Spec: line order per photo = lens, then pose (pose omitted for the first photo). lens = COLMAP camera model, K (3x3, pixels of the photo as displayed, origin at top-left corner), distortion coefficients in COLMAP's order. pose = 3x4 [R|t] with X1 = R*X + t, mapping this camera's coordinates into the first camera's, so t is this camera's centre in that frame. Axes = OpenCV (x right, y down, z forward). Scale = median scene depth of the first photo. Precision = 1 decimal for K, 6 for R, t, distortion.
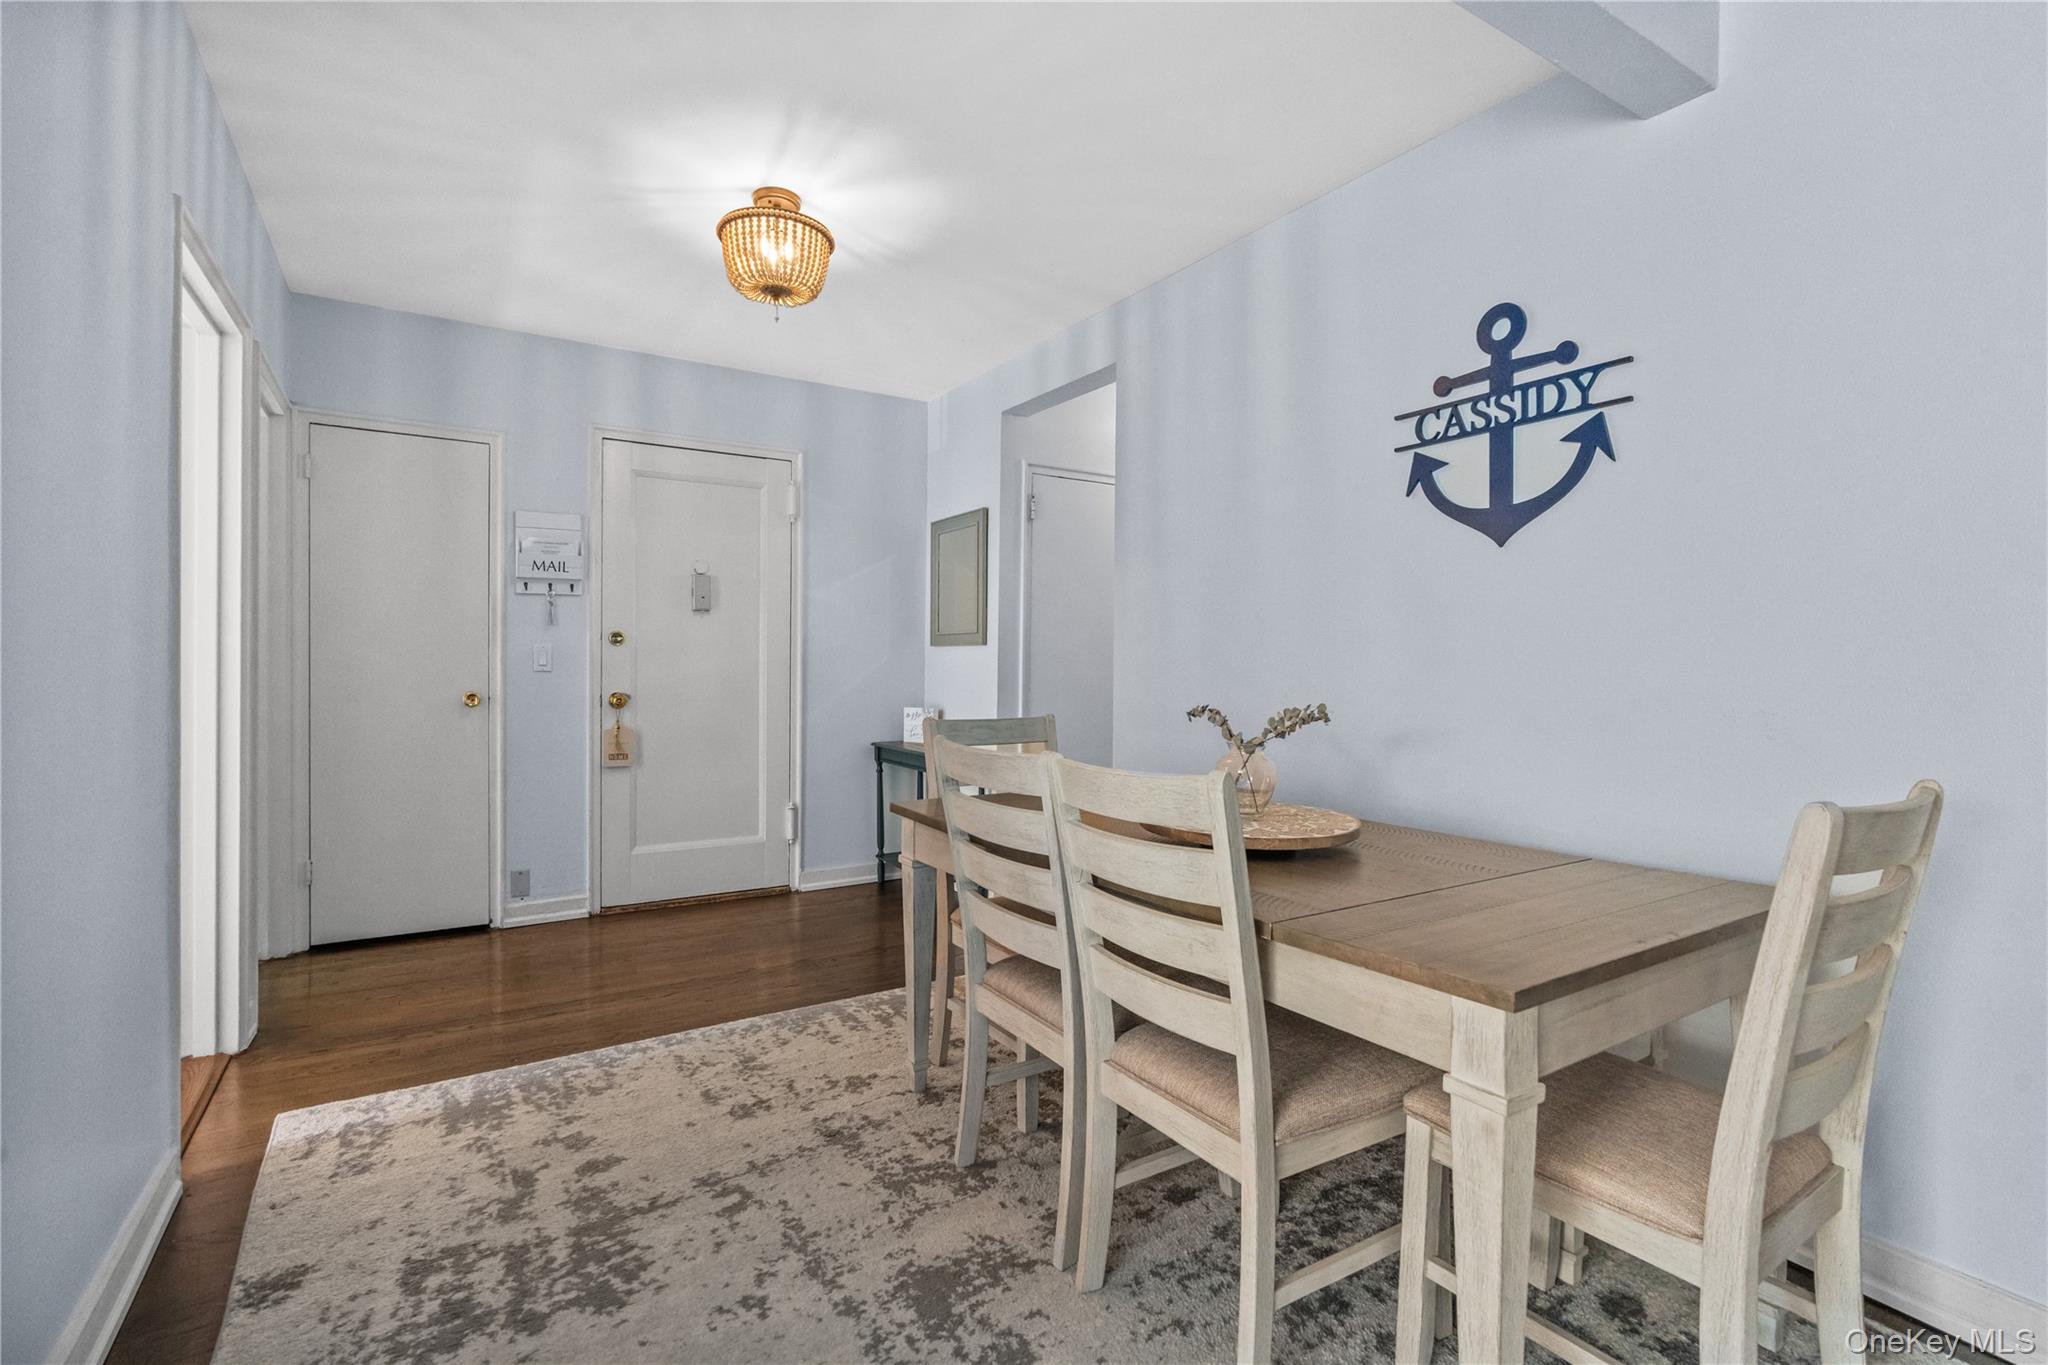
lens RADIAL K [[929.8, 0, 1014.1], [0, 929.8, 678.1], [0, 0, 1]] dist [-0.014973, 0.006636]
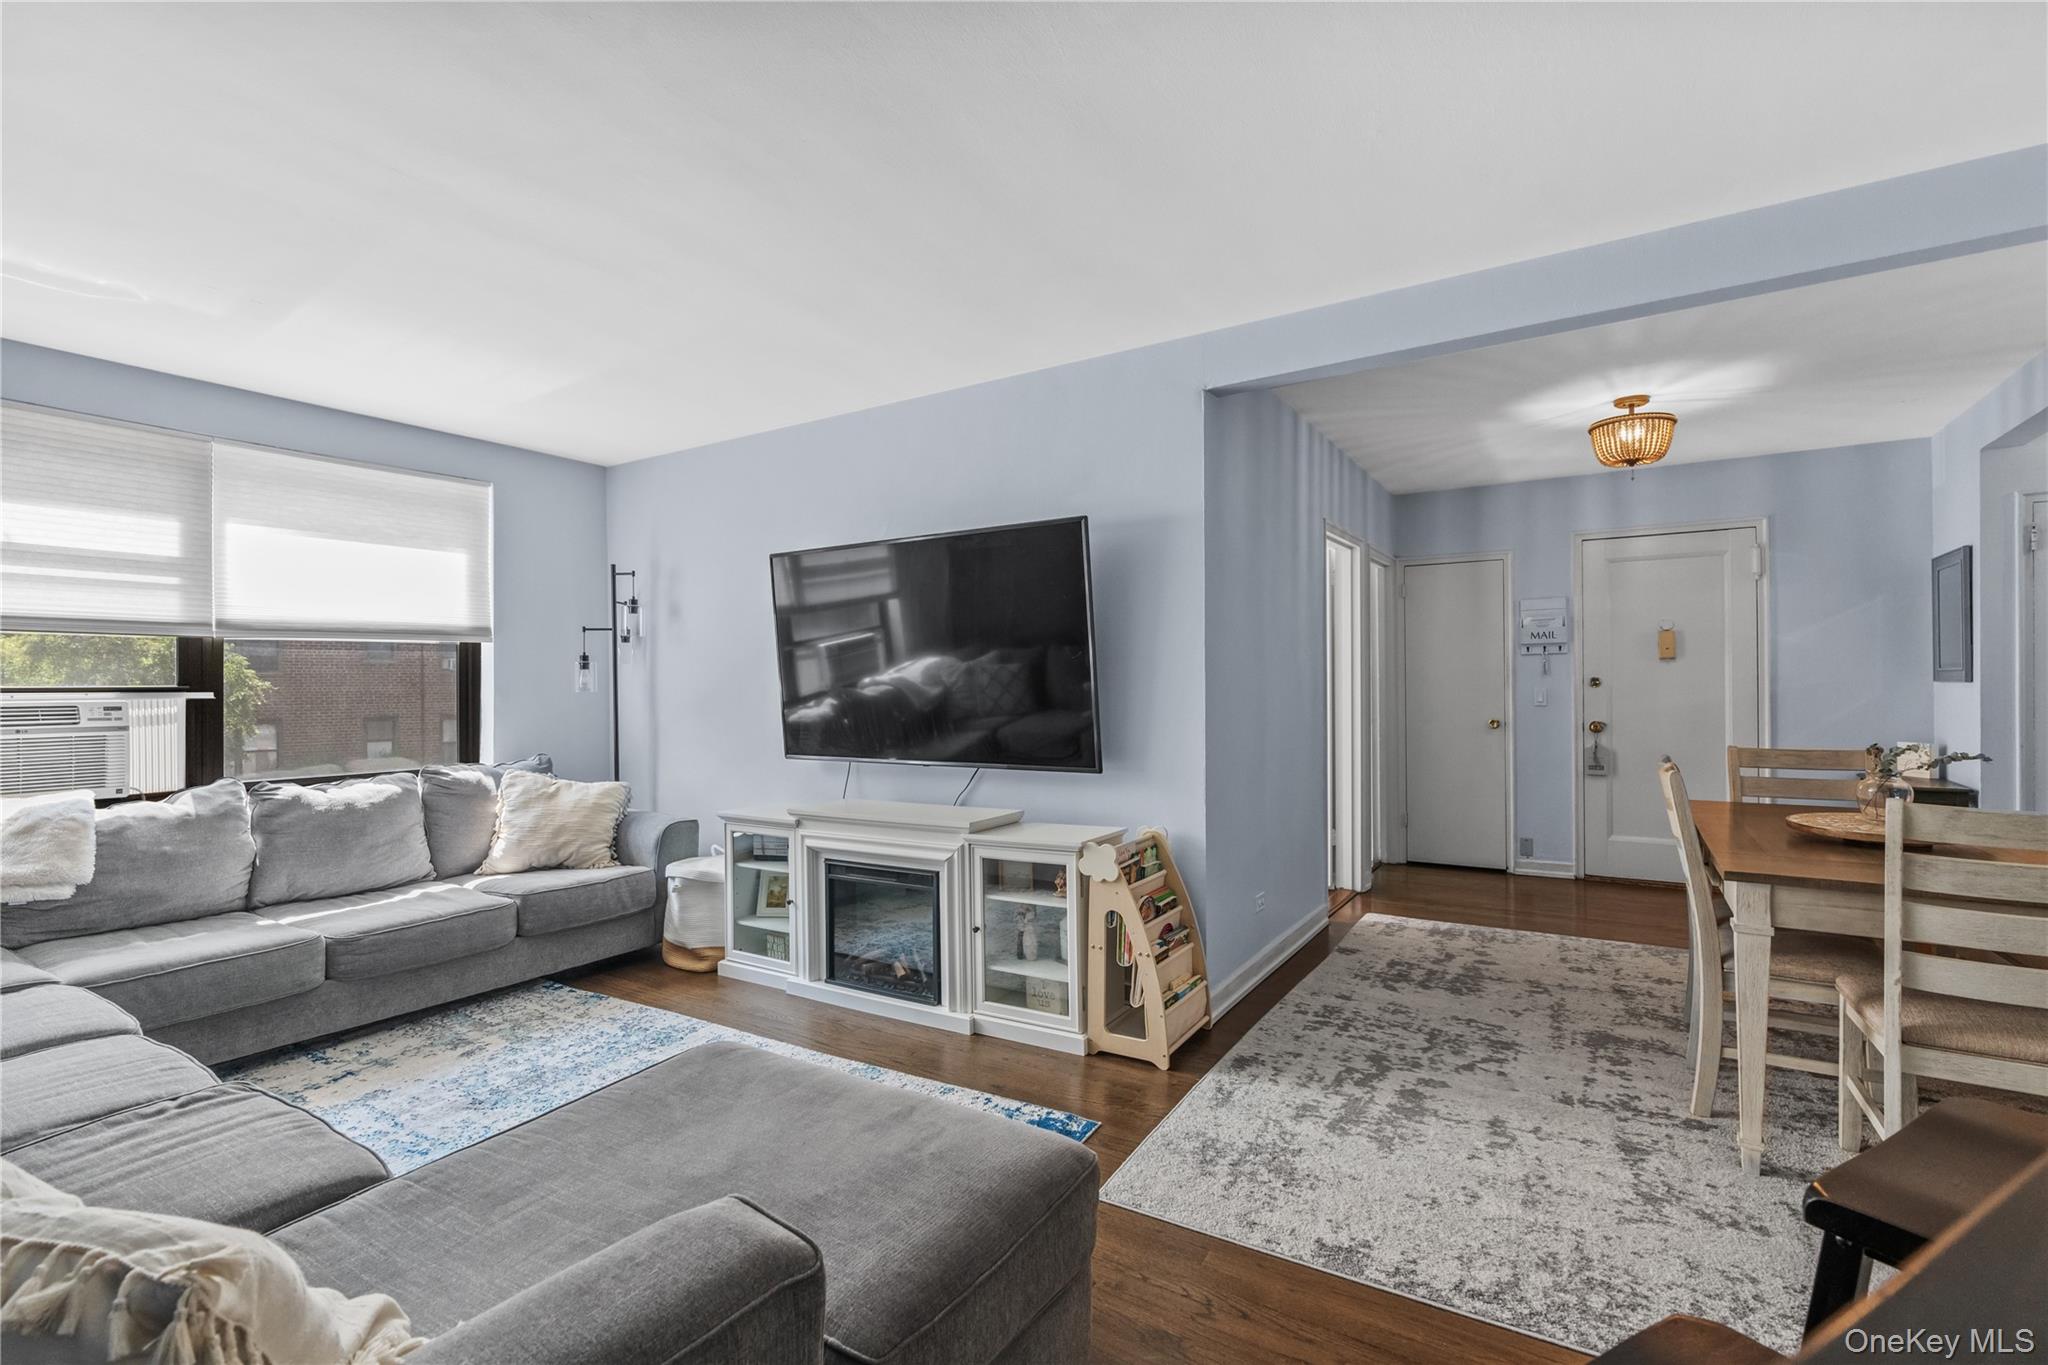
lens RADIAL K [[931.0, 0, 1021.1], [0, 931.0, 681.1], [0, 0, 1]] dist [-0.016319, 0.005626]
pose [[0.429875, -0.015172, -0.902761, 0.799231], [-0.000863, 0.999851, -0.017215, -0.035275], [0.902888, 0.008180, 0.429799, -0.653992]]
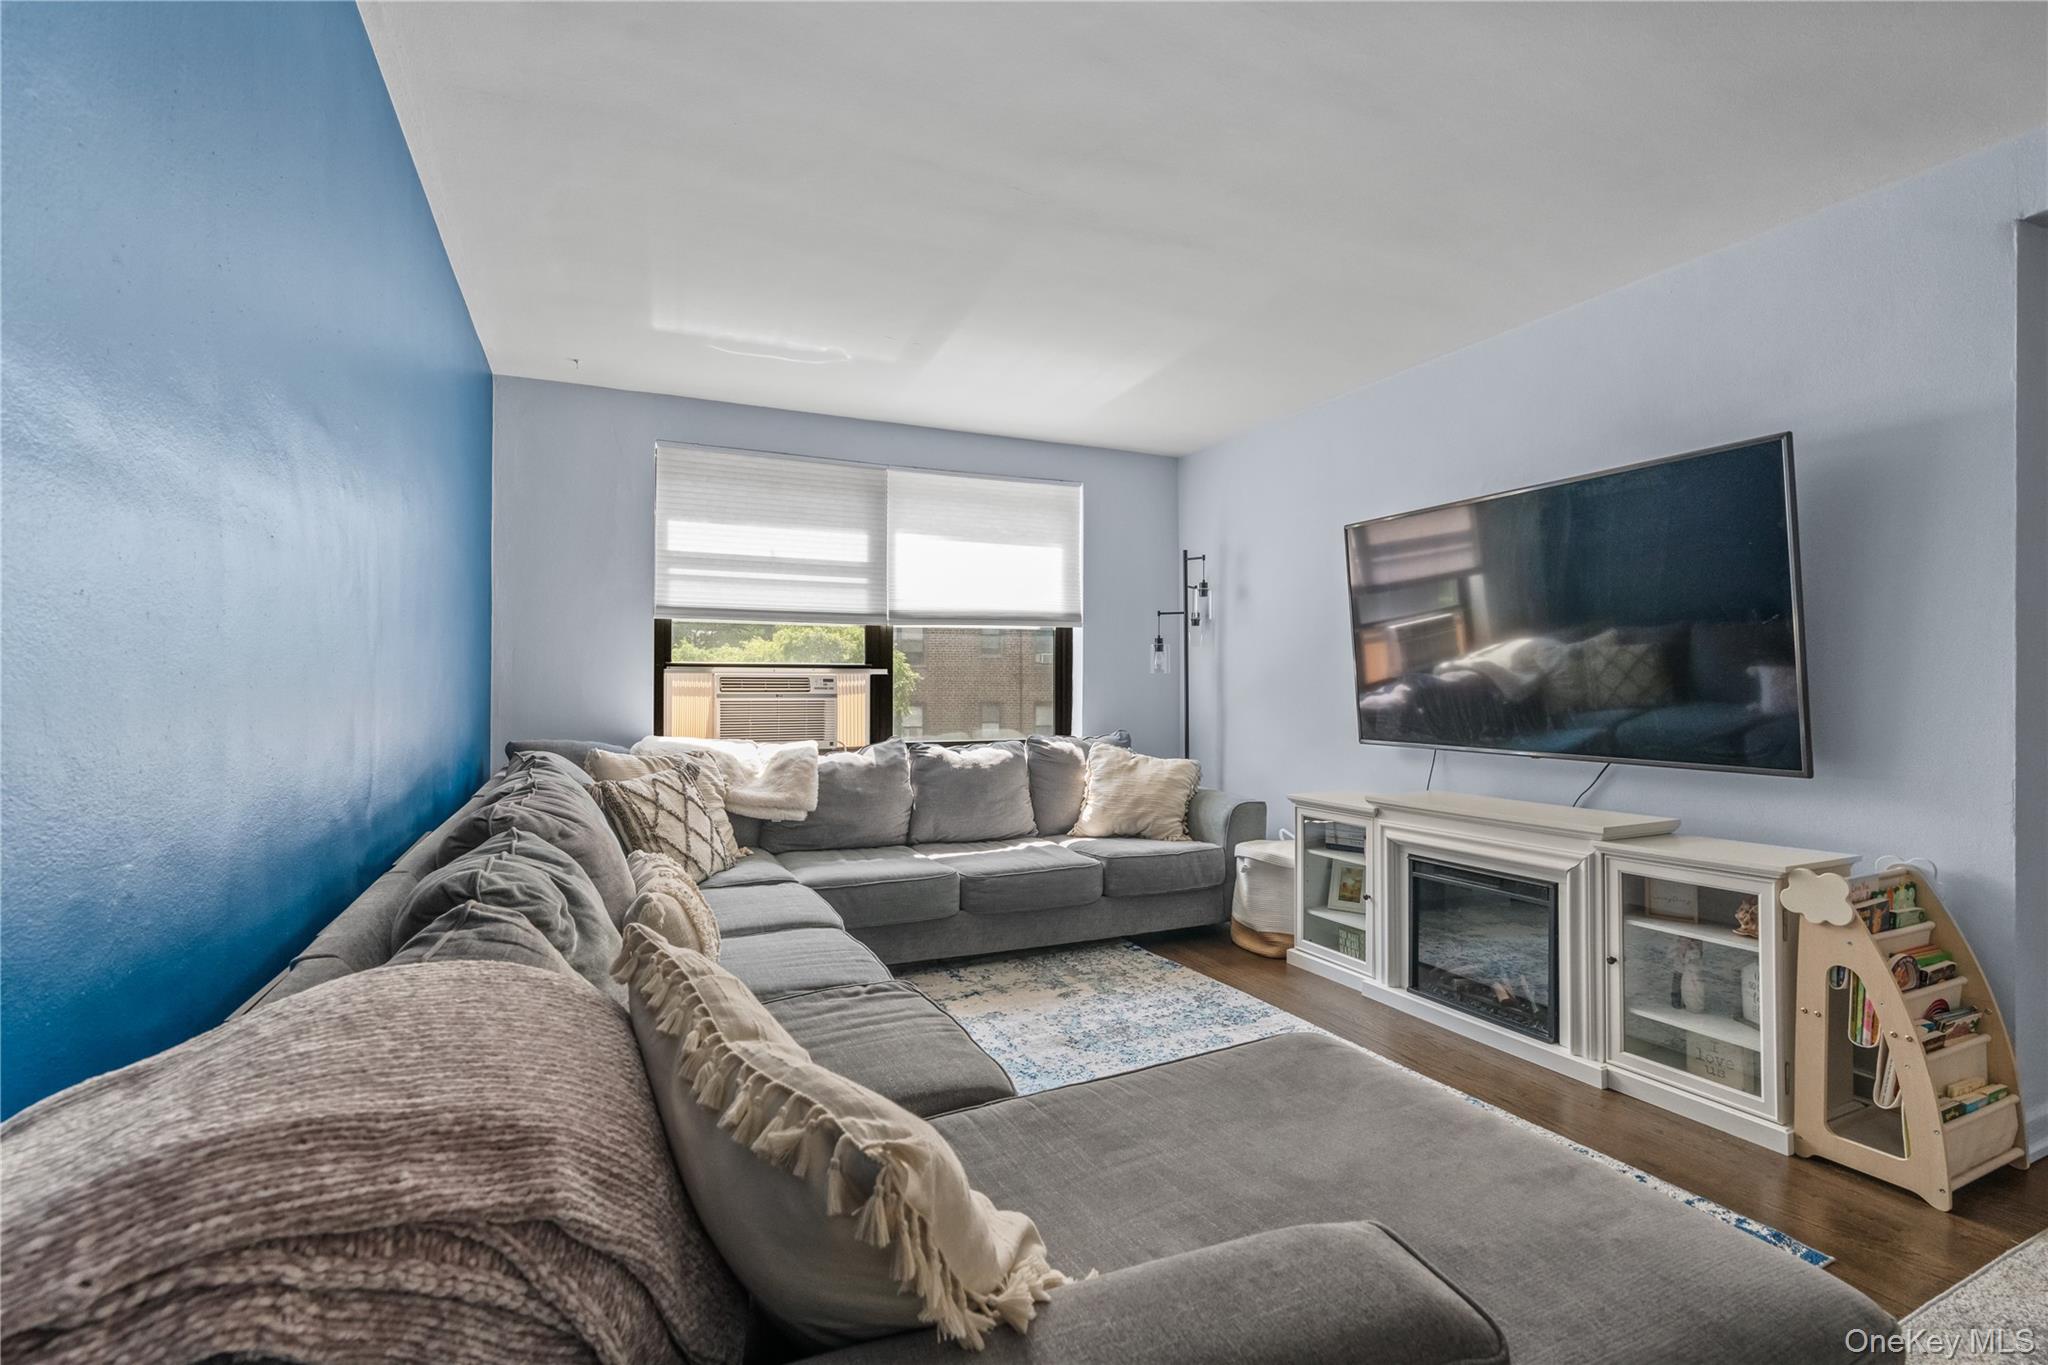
lens RADIAL K [[929.8, 0, 1014.1], [0, 929.8, 678.1], [0, 0, 1]] dist [-0.014973, 0.006636]
pose [[-0.135437, -0.012809, -0.990703, 0.717562], [-0.016061, 0.999813, -0.010731, -0.005122], [0.990656, 0.014458, -0.135617, -0.683730]]
